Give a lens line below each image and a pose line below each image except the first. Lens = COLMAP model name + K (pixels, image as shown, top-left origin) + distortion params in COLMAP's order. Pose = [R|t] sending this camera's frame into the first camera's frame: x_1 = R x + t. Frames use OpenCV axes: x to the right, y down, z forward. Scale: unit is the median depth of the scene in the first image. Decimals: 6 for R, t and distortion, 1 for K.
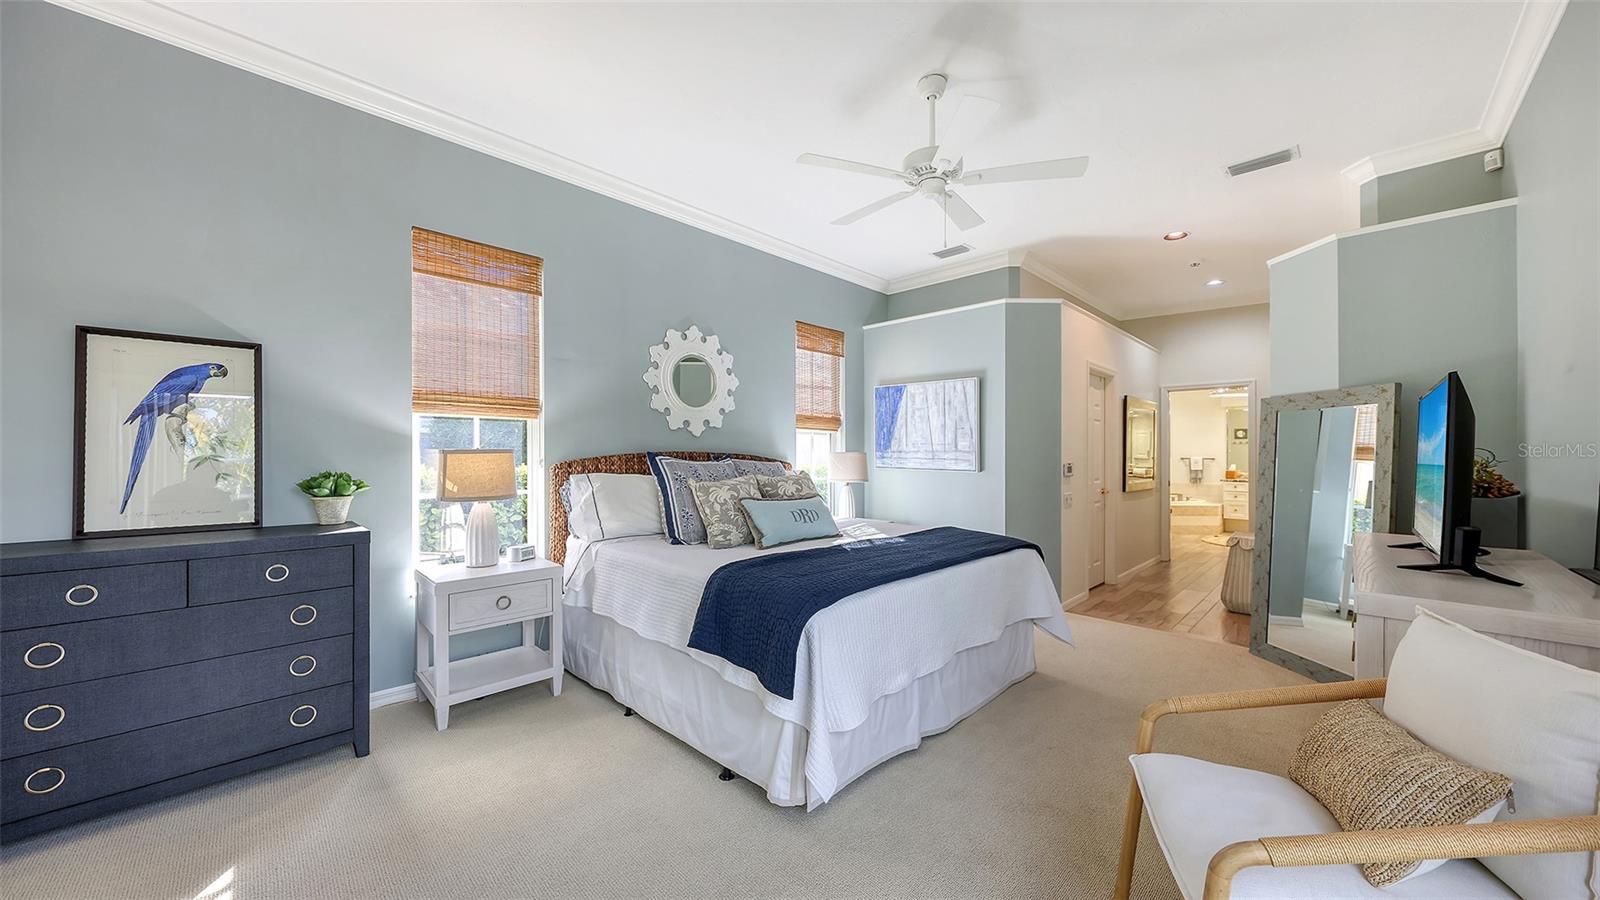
lens RADIAL K [[551.2, 0, 800.7], [0, 551.2, 460.1], [0, 0, 1]] dist [0.003339, -0.000897]
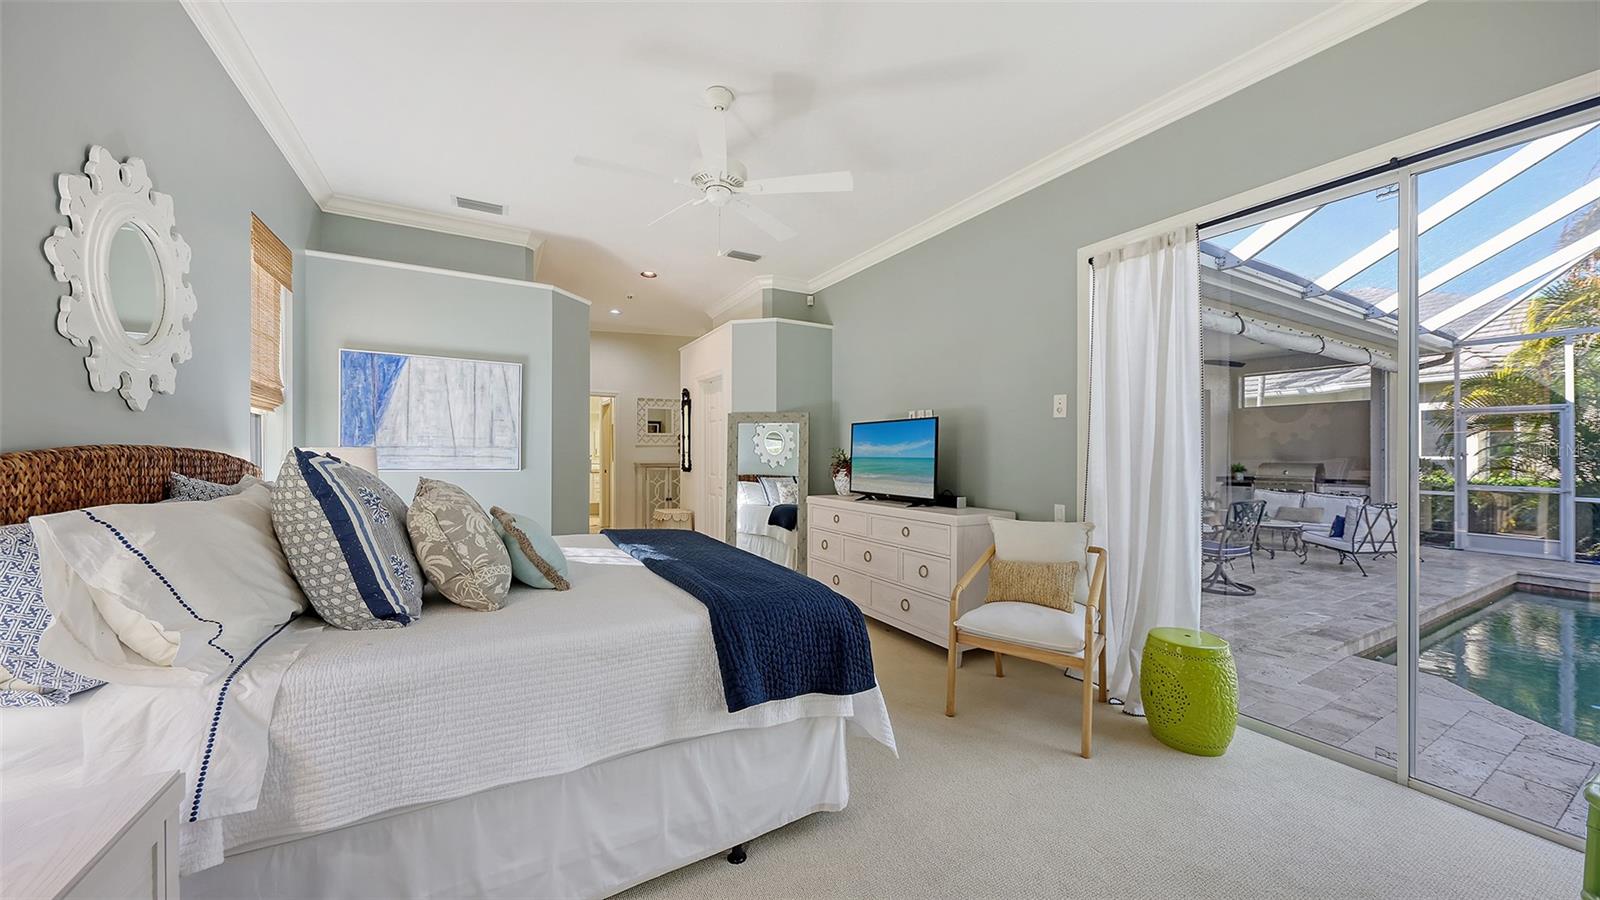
lens RADIAL K [[551.2, 0, 799.8], [0, 551.2, 456.3], [0, 0, 1]] dist [0.003339, -0.000897]
pose [[0.278912, -0.009687, 0.960268, -0.394884], [0.006119, 0.999947, 0.008309, -0.005931], [-0.960297, 0.003559, 0.278956, 0.311910]]
